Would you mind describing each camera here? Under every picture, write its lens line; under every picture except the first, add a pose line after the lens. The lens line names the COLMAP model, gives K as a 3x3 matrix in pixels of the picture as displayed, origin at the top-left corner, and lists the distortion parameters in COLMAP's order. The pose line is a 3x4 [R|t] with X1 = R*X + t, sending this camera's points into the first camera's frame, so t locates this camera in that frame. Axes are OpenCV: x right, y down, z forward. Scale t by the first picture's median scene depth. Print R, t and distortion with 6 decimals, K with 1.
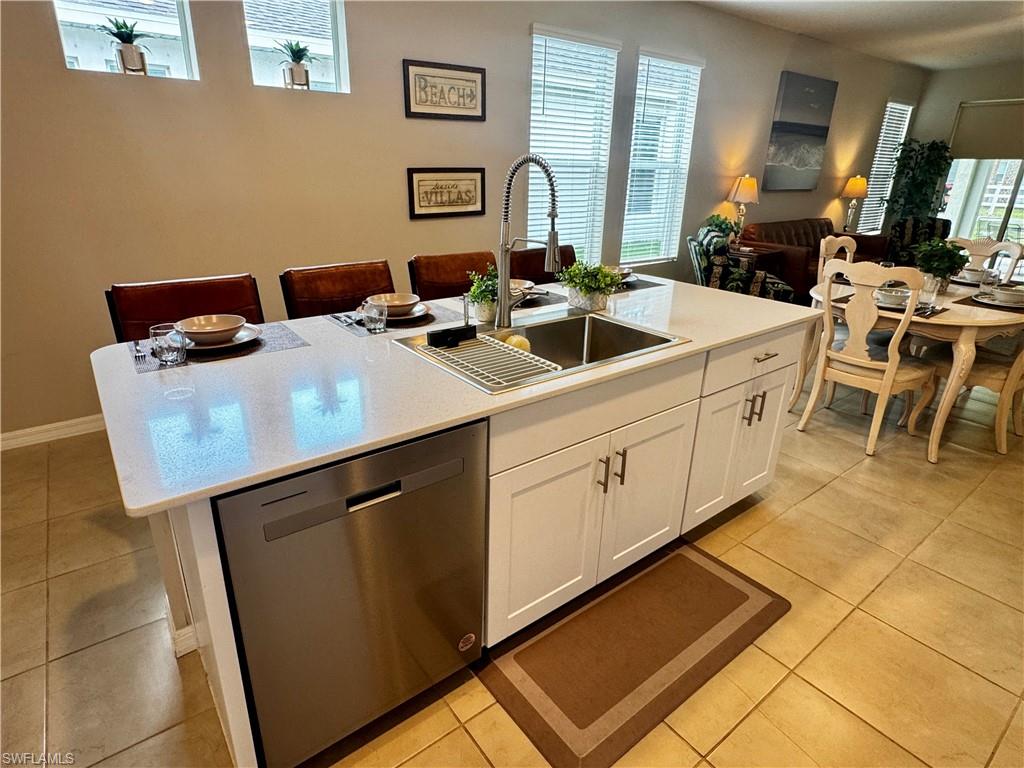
lens RADIAL K [[558.6, 0, 506.3], [0, 558.6, 383.4], [0, 0, 1]] dist [-0.004666, 0.000571]
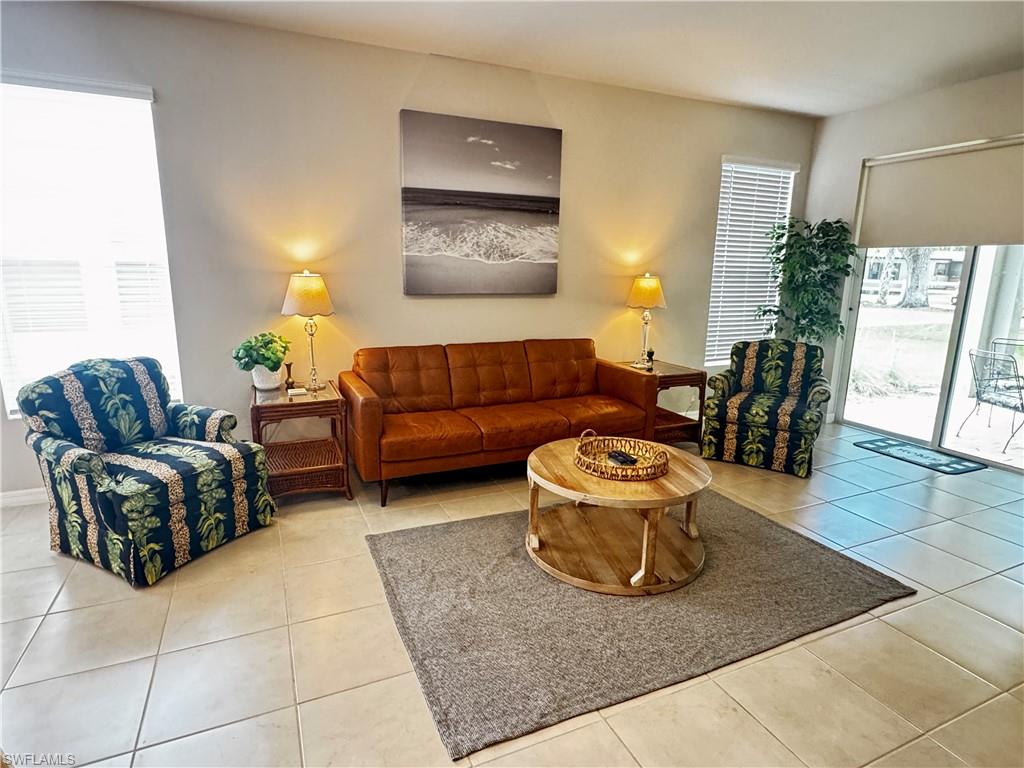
lens RADIAL K [[558.6, 0, 506.3], [0, 558.6, 383.4], [0, 0, 1]] dist [-0.004666, 0.000571]
pose [[0.972943, 0.048608, -0.225876, 1.109418], [-0.085016, 0.984349, -0.154367, -0.254568], [0.214837, 0.169393, 0.961848, 0.694546]]
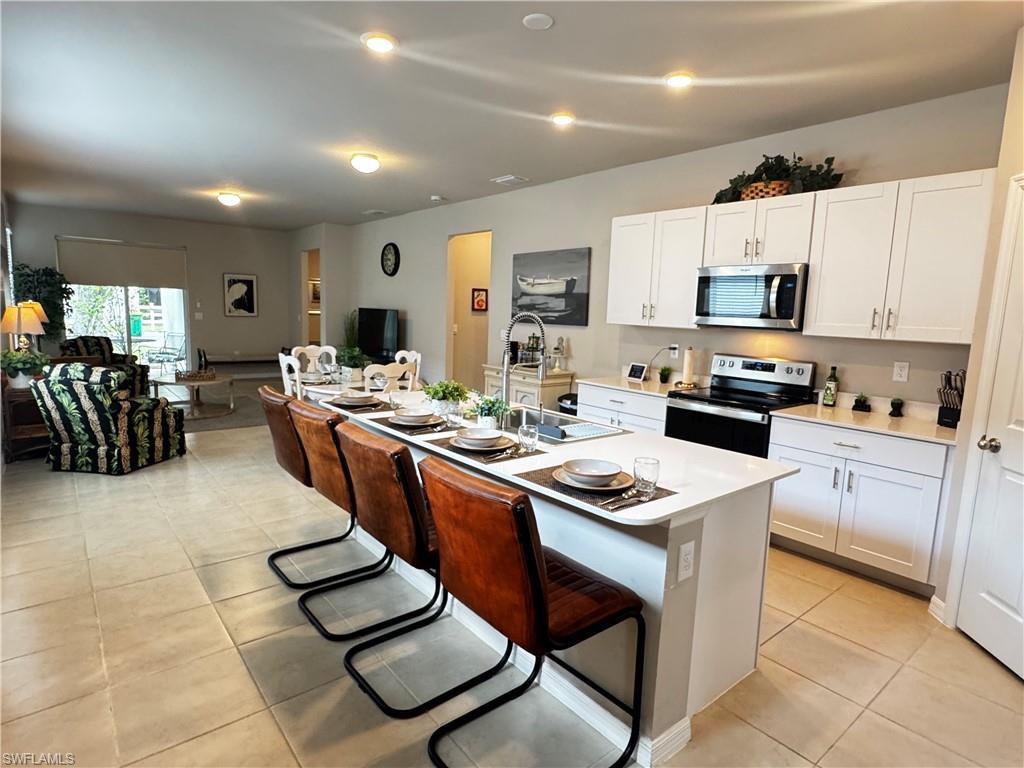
lens RADIAL K [[558.6, 0, 506.3], [0, 558.6, 383.4], [0, 0, 1]] dist [-0.004666, 0.000571]
pose [[-0.032650, -0.147325, 0.988549, -0.655699], [0.328907, 0.932402, 0.149821, -0.200223], [-0.943798, 0.330032, 0.018013, 0.451057]]
